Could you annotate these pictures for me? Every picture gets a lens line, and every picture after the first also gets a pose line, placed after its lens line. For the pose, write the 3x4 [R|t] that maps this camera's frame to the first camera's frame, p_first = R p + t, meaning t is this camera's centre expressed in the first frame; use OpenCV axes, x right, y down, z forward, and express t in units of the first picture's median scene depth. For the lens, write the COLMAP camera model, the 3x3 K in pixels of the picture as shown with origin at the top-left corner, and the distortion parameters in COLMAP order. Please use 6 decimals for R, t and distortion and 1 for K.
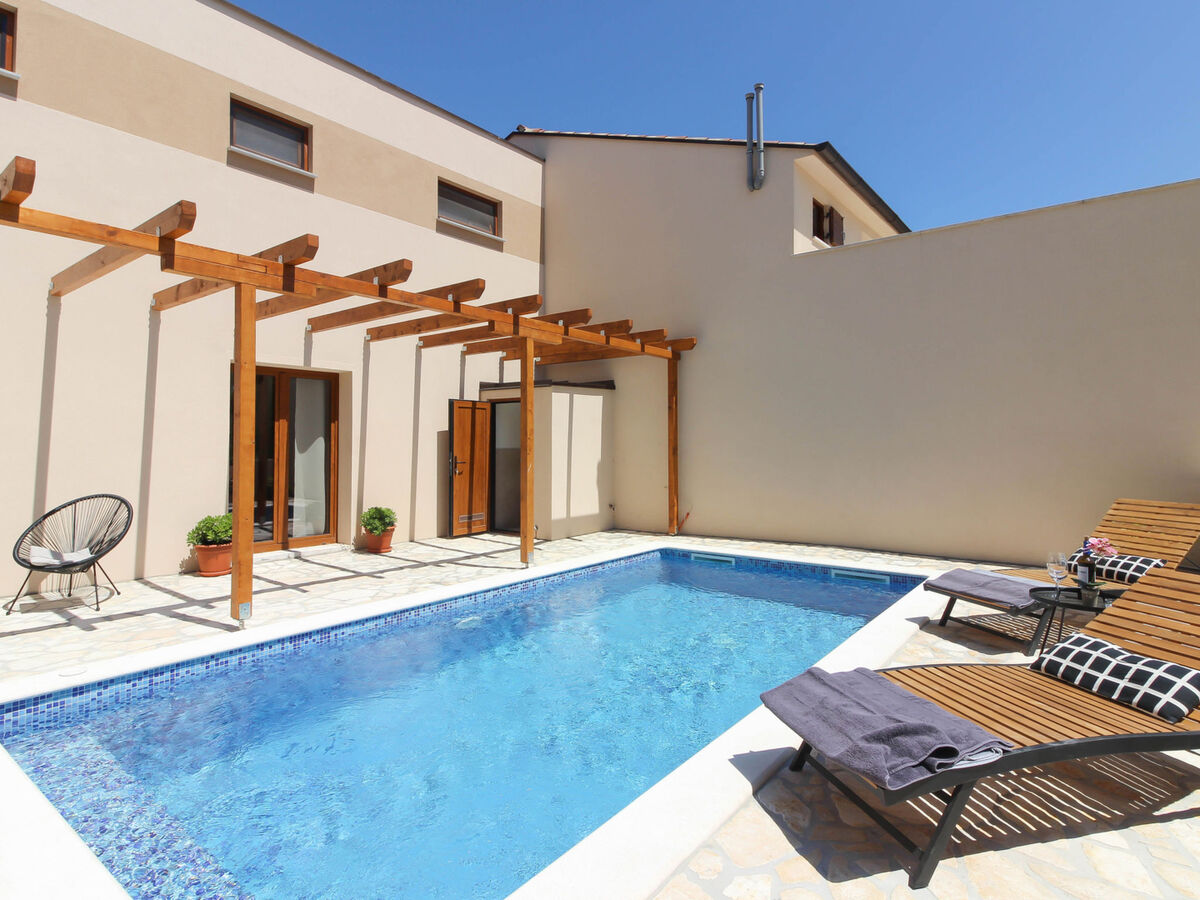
lens RADIAL K [[647.1, 0, 614.1], [0, 647.1, 432.4], [0, 0, 1]] dist [0.023487, -0.016157]
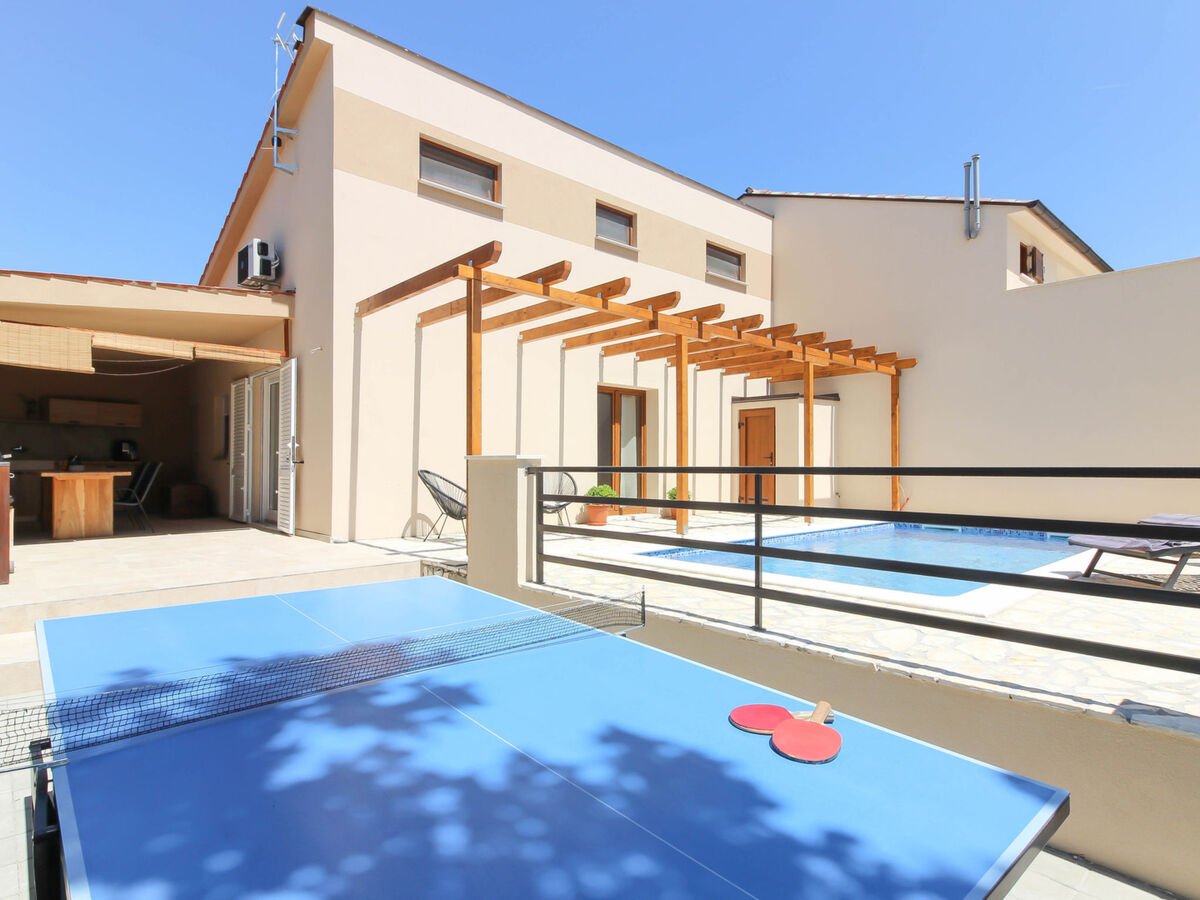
lens RADIAL K [[657.1, 0, 625.5], [0, 657.1, 458.2], [0, 0, 1]] dist [0.026945, -0.016390]
pose [[0.987268, 0.001396, -0.159058, -0.249790], [-0.000091, 0.999966, 0.008215, 0.041472], [0.159064, -0.008096, 0.987235, -0.389574]]
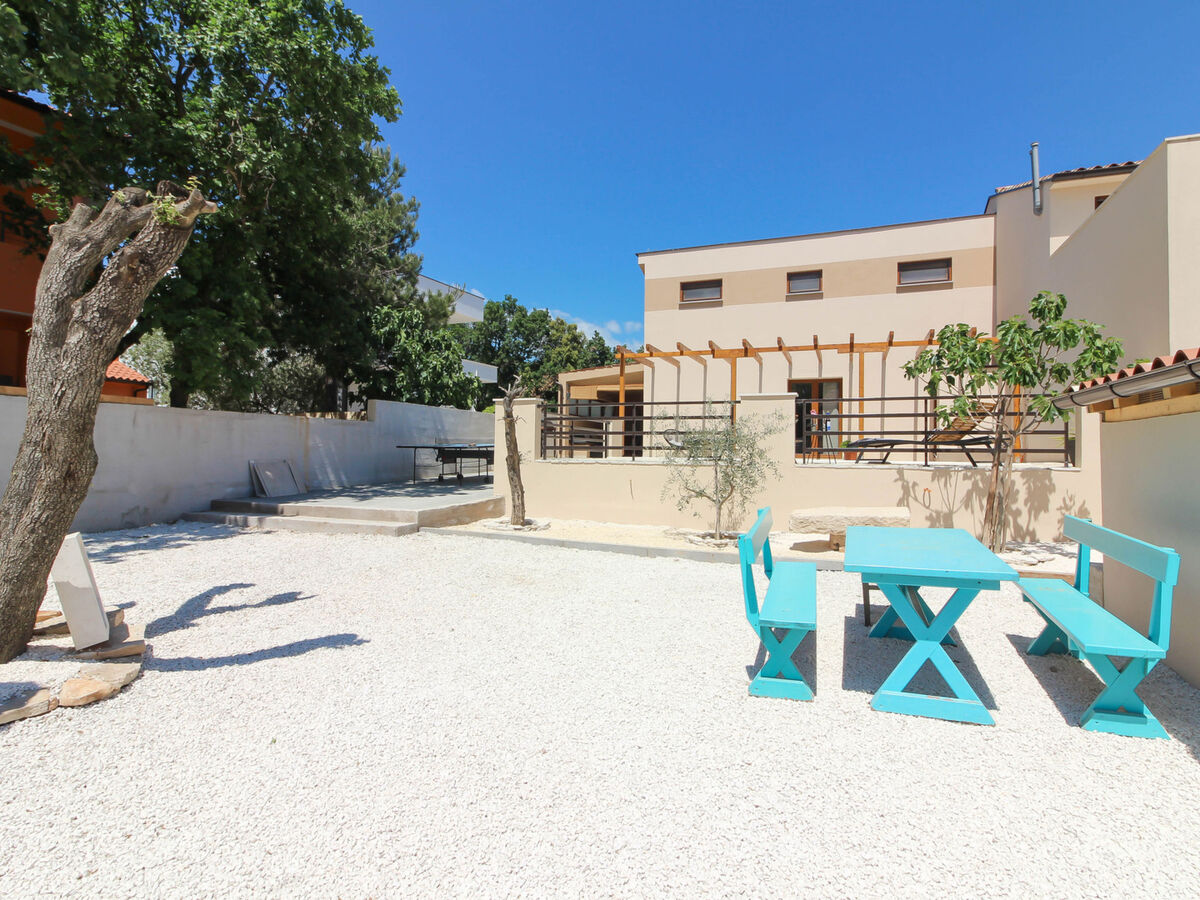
lens RADIAL K [[638.5, 0, 610.0], [0, 638.5, 442.5], [0, 0, 1]] dist [0.024791, -0.017245]
pose [[0.293497, -0.014041, -0.955857, 1.350371], [0.007086, 0.999897, -0.012512, 0.139373], [0.955934, -0.003101, 0.293567, -0.325910]]
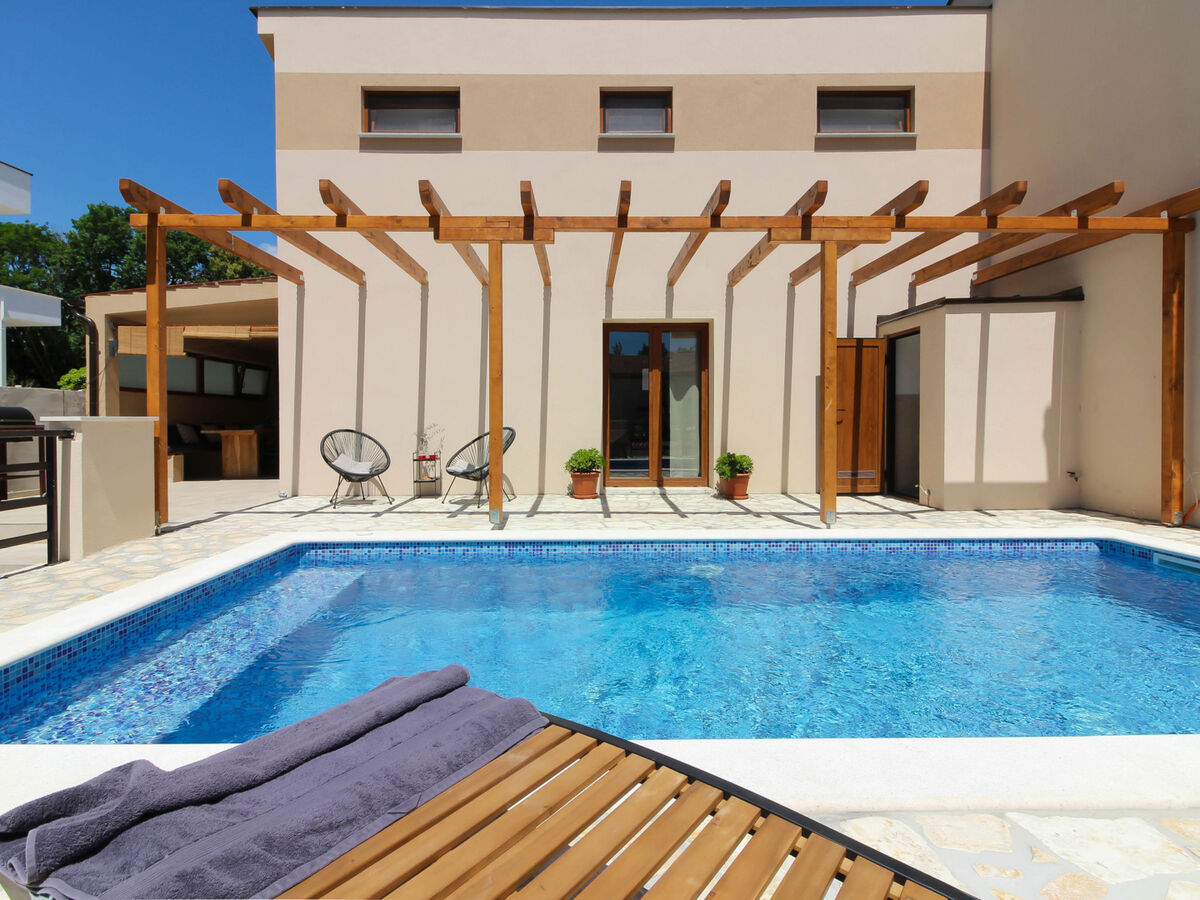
lens RADIAL K [[622.8, 0, 588.6], [0, 622.8, 429.2], [0, 0, 1]] dist [0.024347, -0.013541]
pose [[0.615363, 0.010123, -0.788179, 0.245195], [0.018339, 0.999463, 0.027155, 0.048535], [0.788031, -0.031165, 0.614846, 0.243347]]
